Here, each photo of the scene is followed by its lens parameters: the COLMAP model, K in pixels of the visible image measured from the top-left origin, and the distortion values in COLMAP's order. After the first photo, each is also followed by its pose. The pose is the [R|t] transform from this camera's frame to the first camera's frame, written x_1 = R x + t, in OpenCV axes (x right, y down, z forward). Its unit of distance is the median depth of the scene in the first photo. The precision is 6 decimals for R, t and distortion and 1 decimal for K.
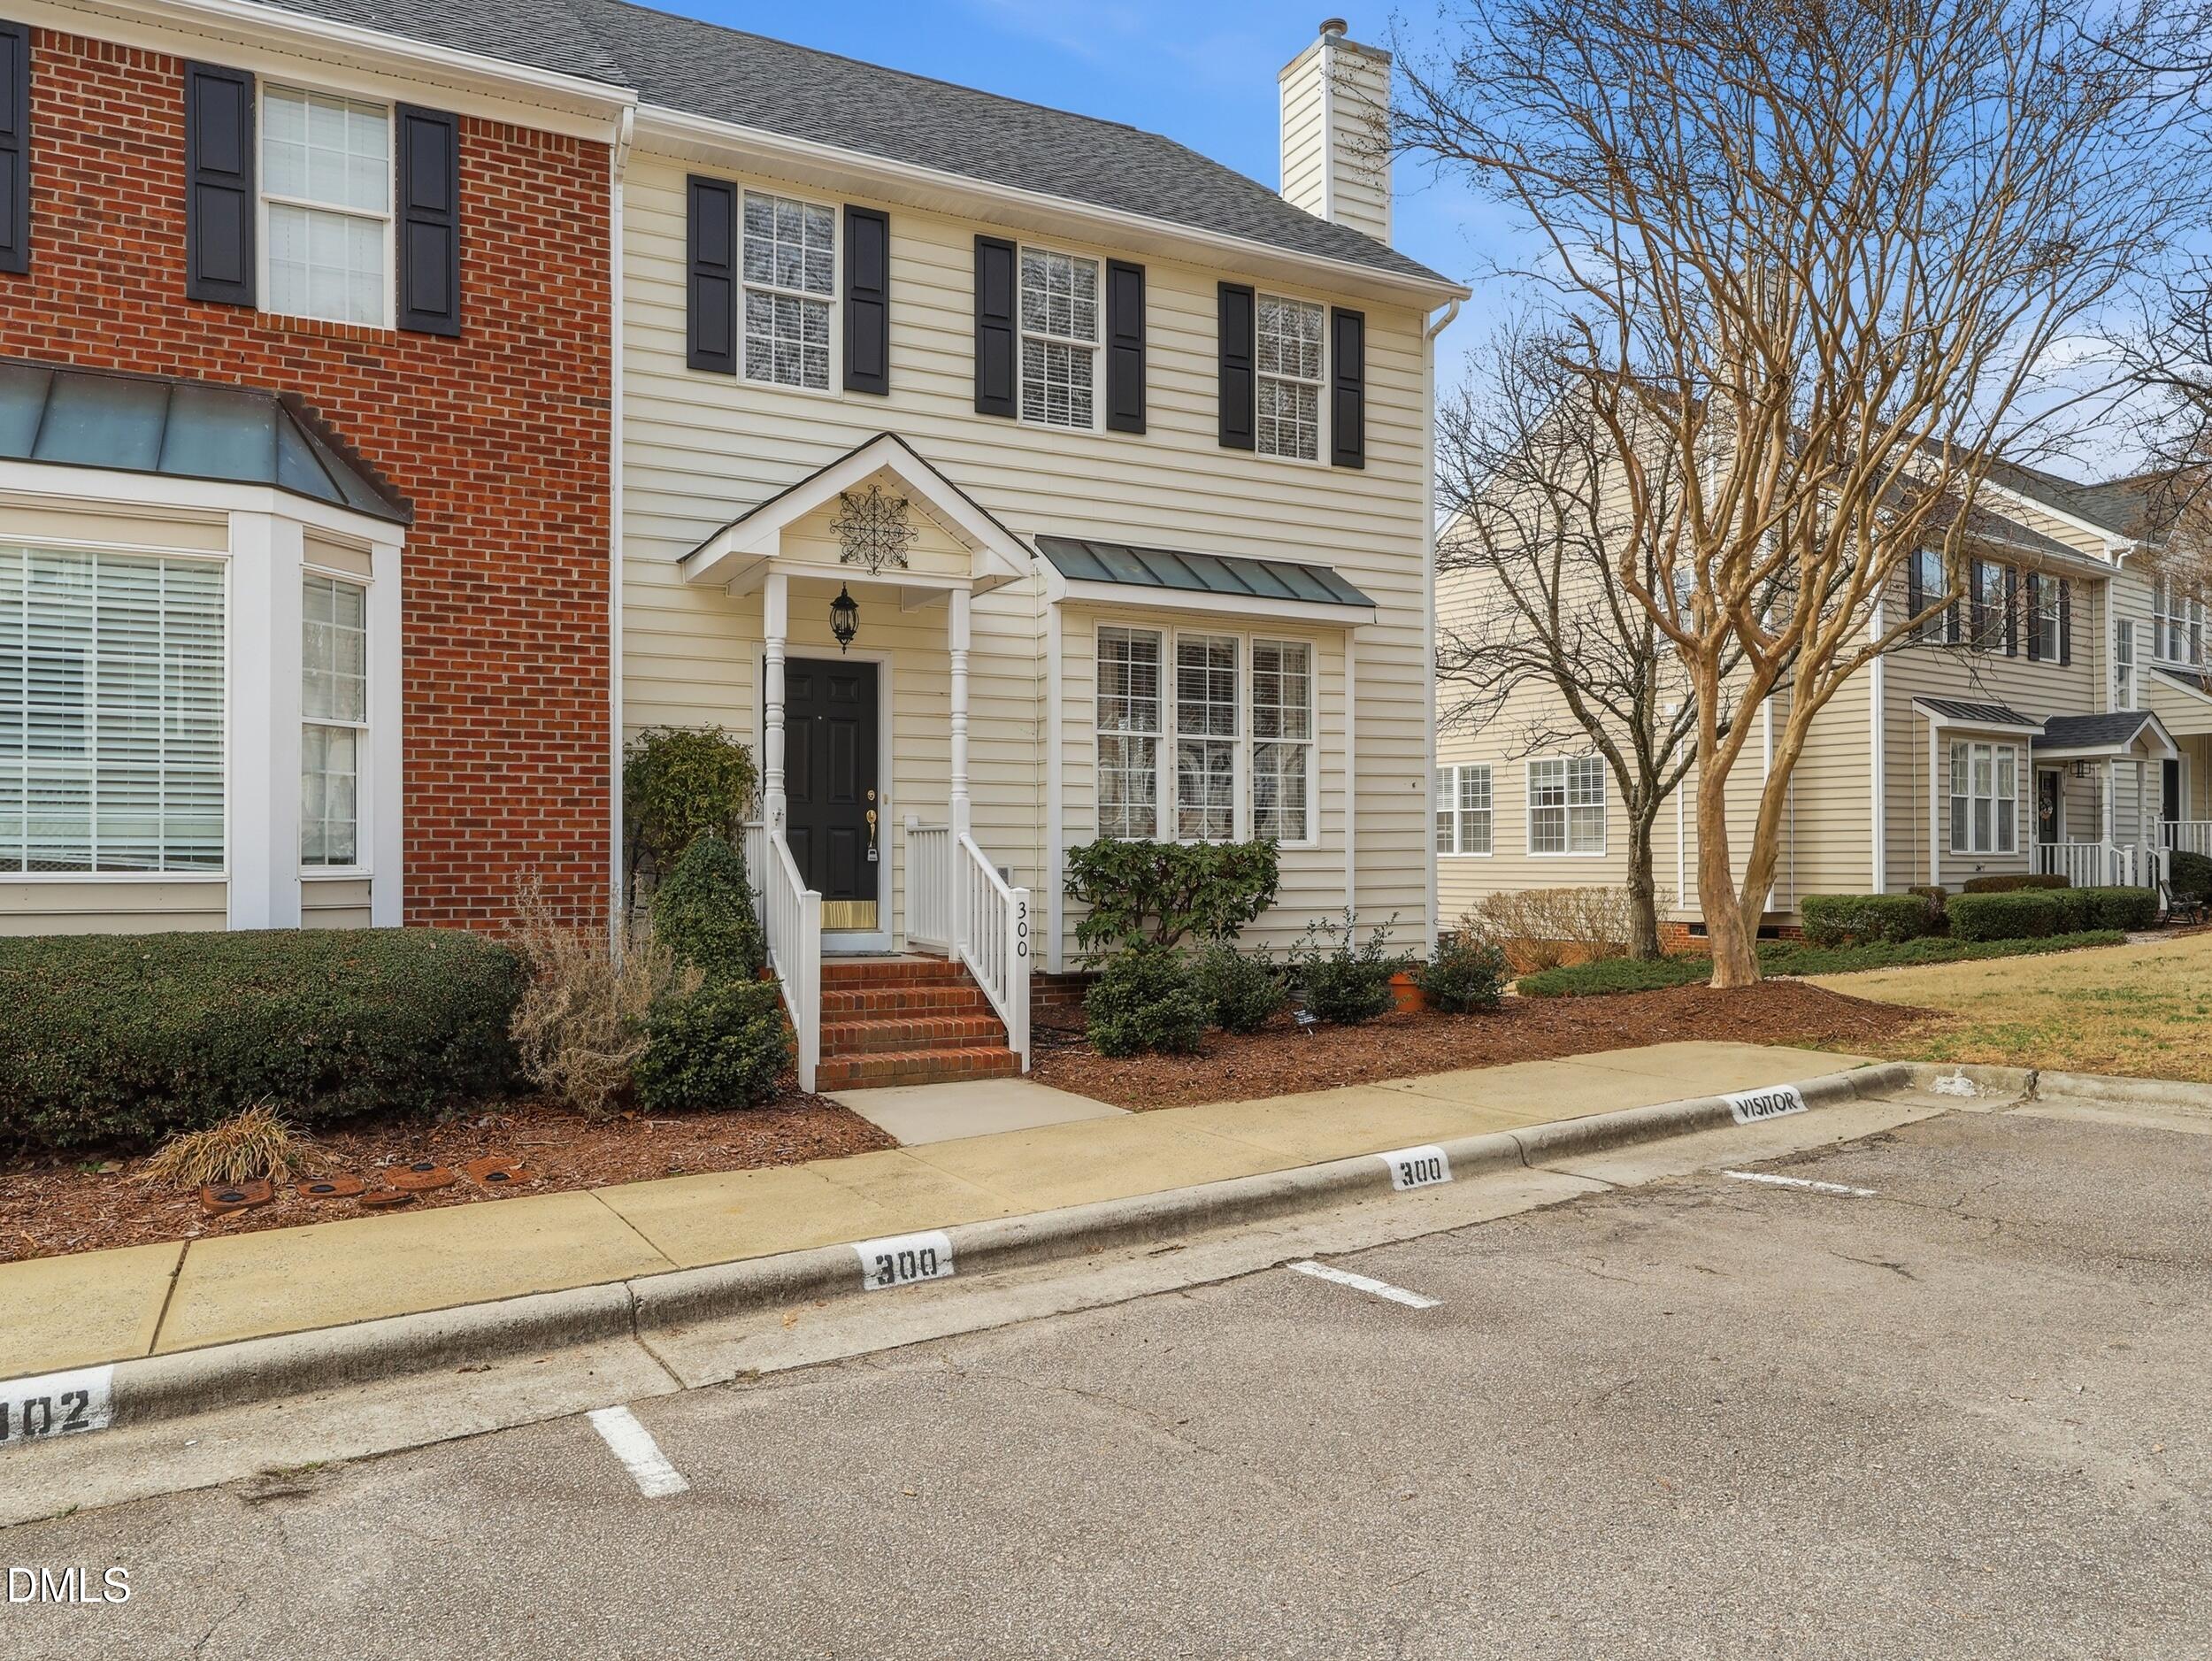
lens RADIAL K [[1403.7, 0, 1092.9], [0, 1403.7, 815.9], [0, 0, 1]] dist [0.000036, -0.000552]
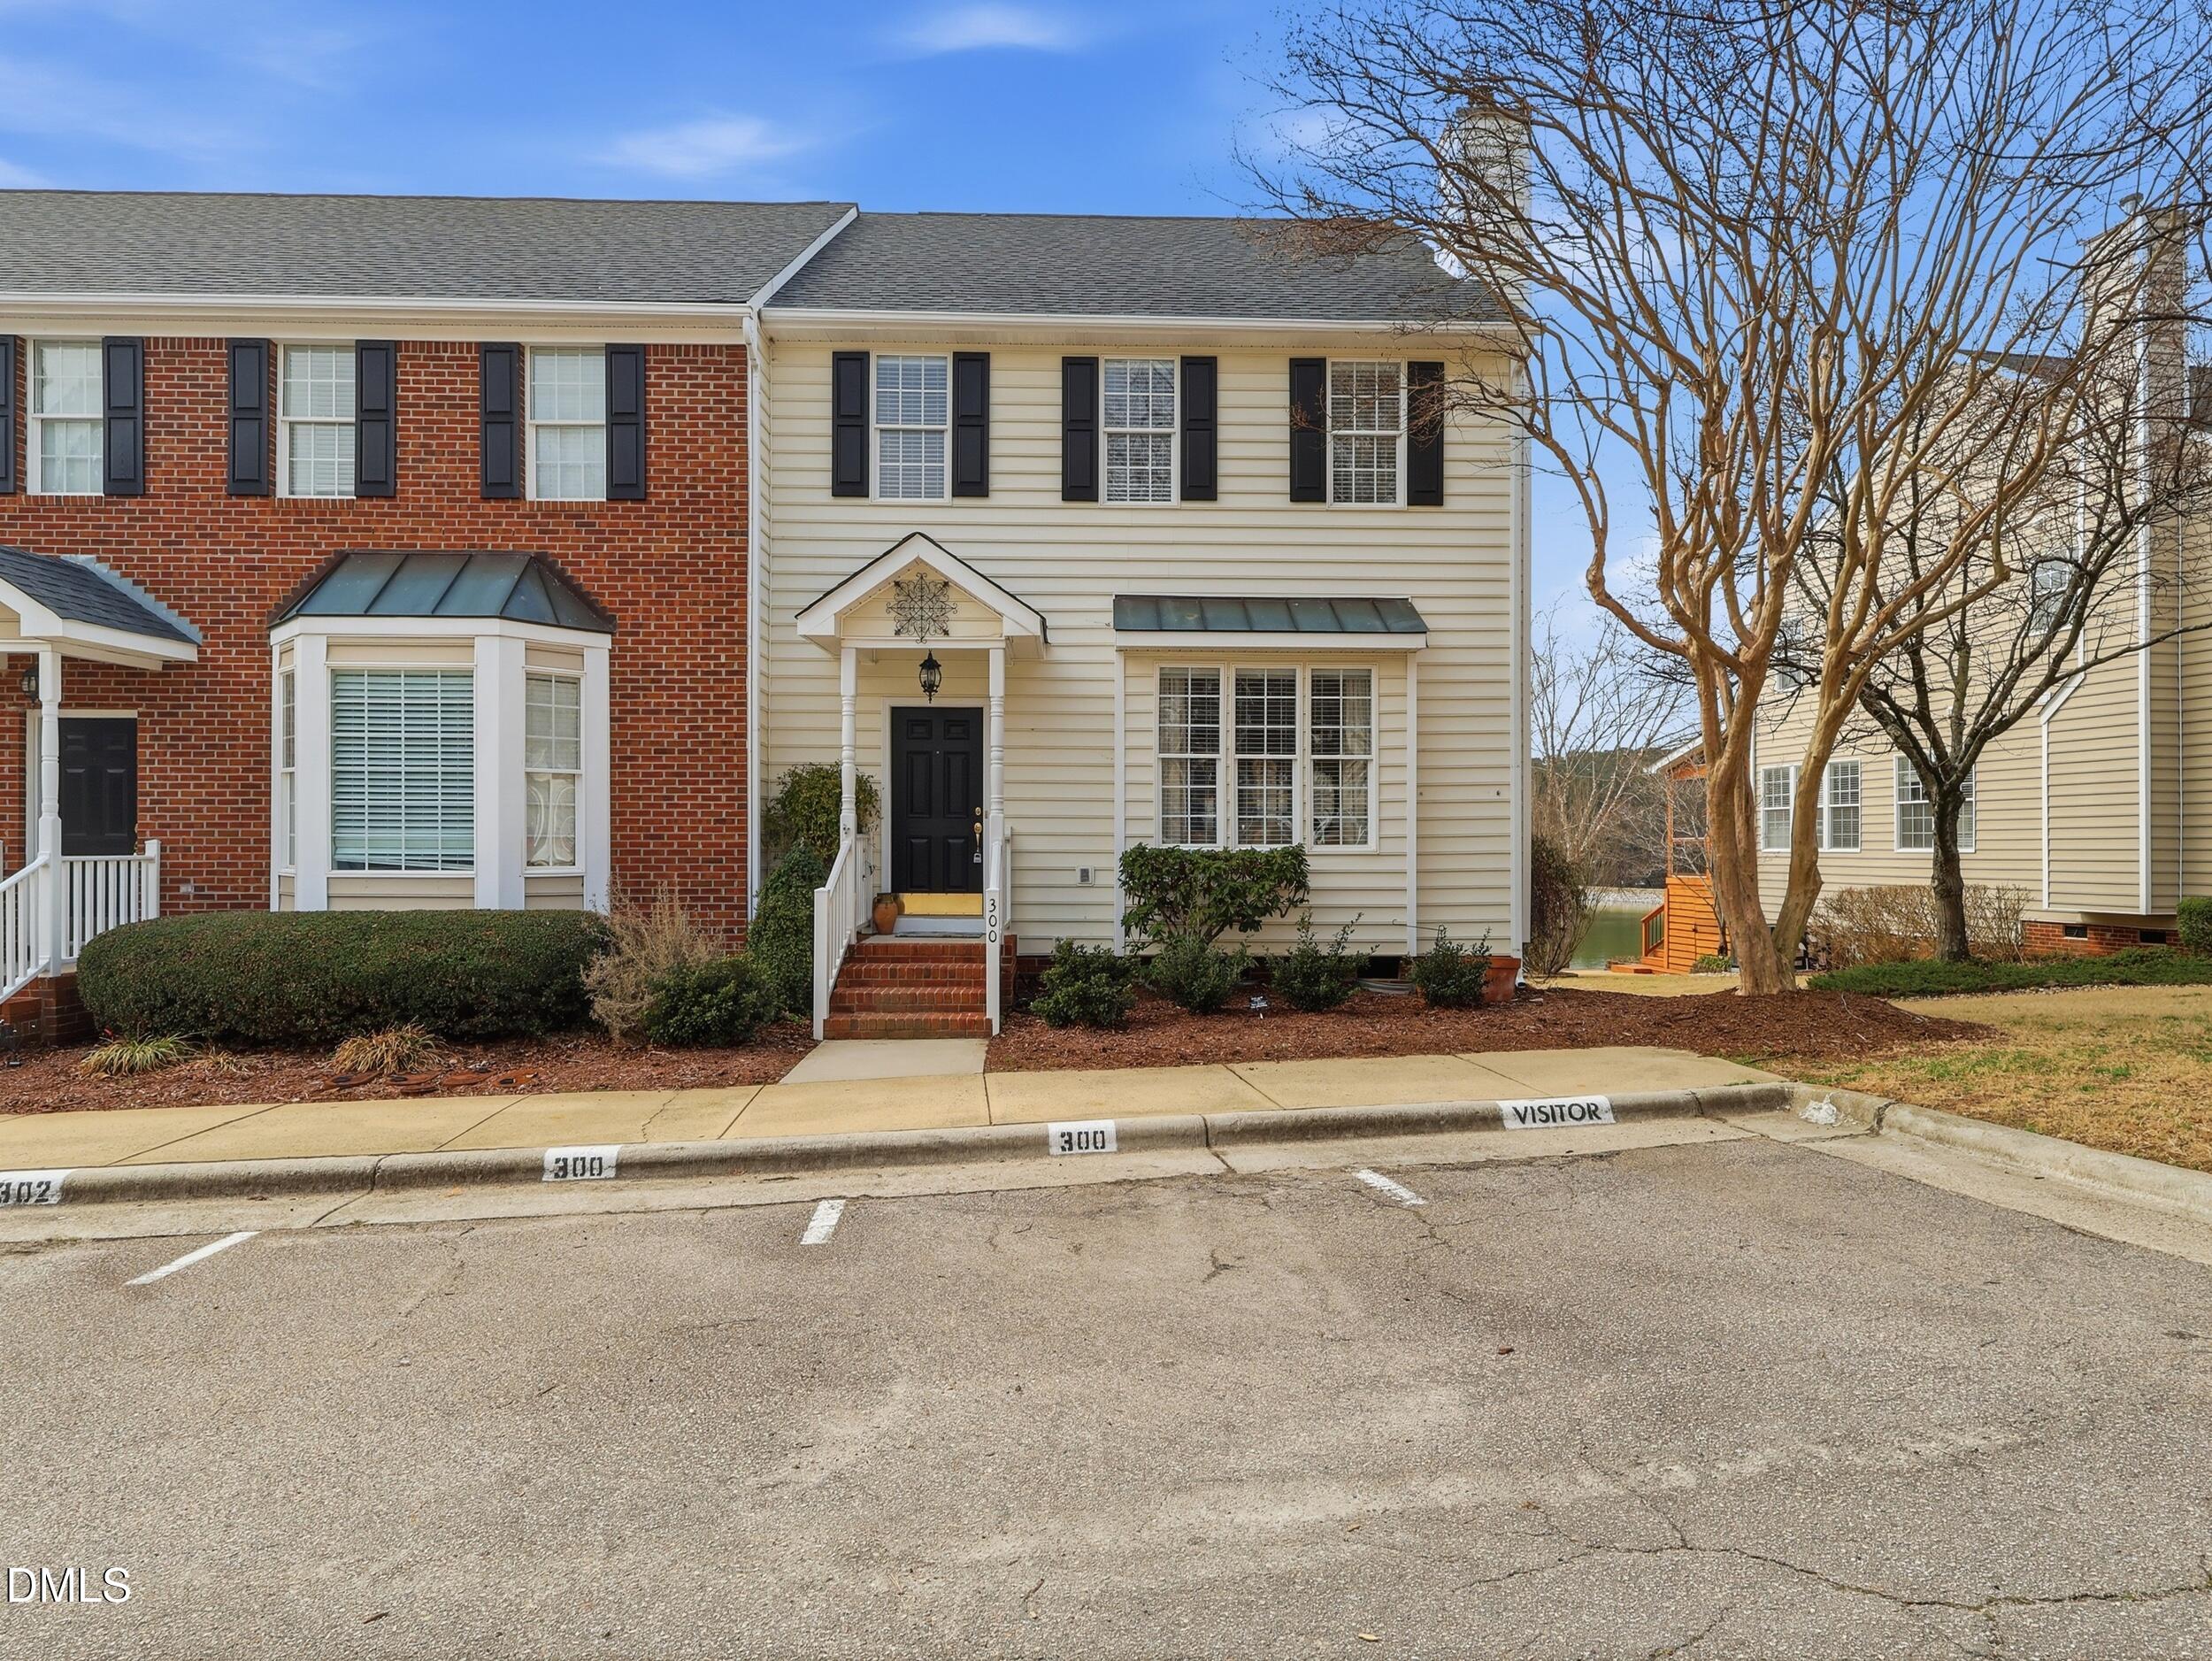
lens RADIAL K [[1165.2, 0, 1106.2], [0, 1165.2, 820.7], [0, 0, 1]] dist [-0.002681, 0.000640]
pose [[0.918808, -0.008325, -0.394617, 0.442156], [0.010940, 0.999931, 0.004376, -0.011343], [0.394553, -0.008338, 0.918835, 0.084528]]
